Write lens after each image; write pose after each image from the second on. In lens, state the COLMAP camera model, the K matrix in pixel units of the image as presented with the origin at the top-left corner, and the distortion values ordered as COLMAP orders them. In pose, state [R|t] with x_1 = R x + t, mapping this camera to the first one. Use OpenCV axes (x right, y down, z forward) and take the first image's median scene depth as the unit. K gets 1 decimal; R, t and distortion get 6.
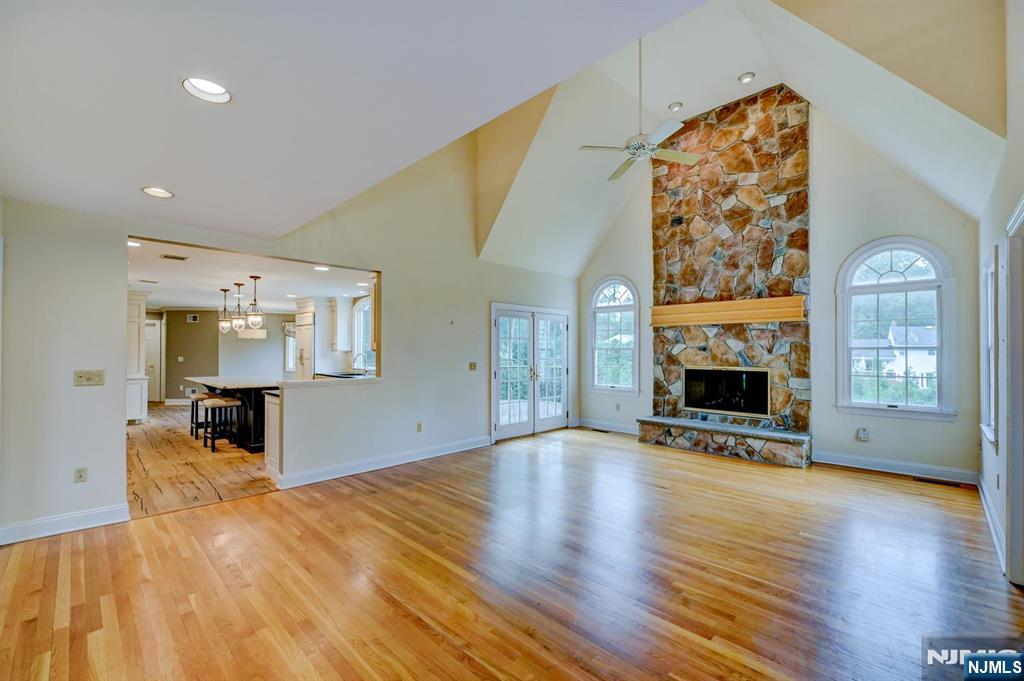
lens RADIAL K [[432.3, 0, 514.2], [0, 432.3, 345.2], [0, 0, 1]] dist [-0.002805, -0.000267]
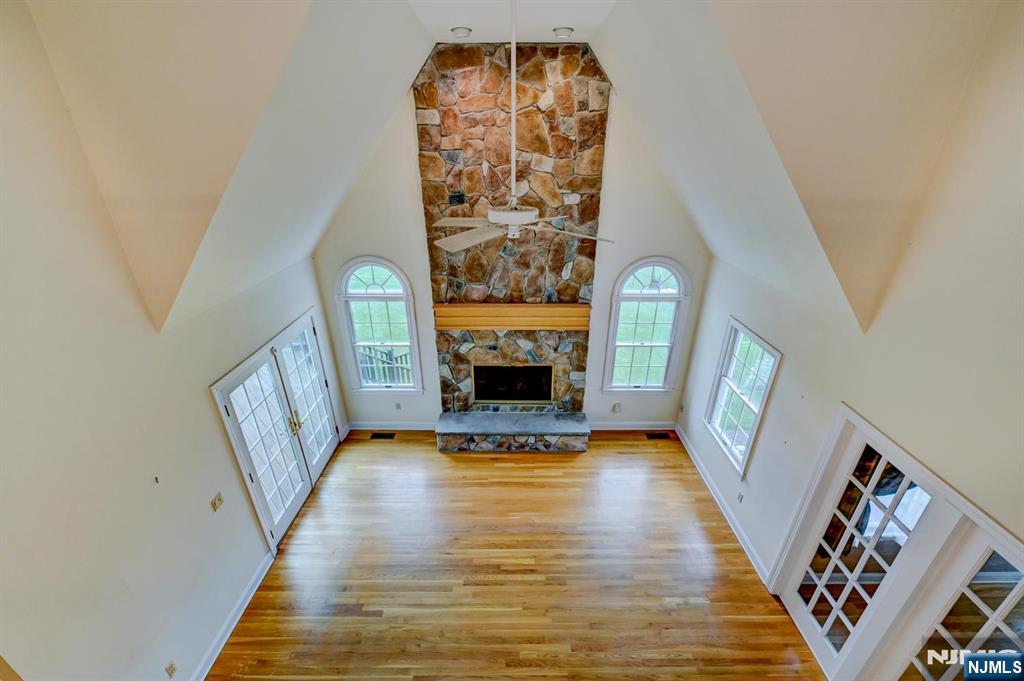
lens RADIAL K [[406.1, 0, 515.6], [0, 406.1, 340.9], [0, 0, 1]] dist [-0.002378, -0.000684]
pose [[0.710102, -0.297412, 0.638201, -0.092987], [-0.010818, 0.901693, 0.432241, -0.402539], [-0.704015, -0.313840, 0.637077, 0.417913]]
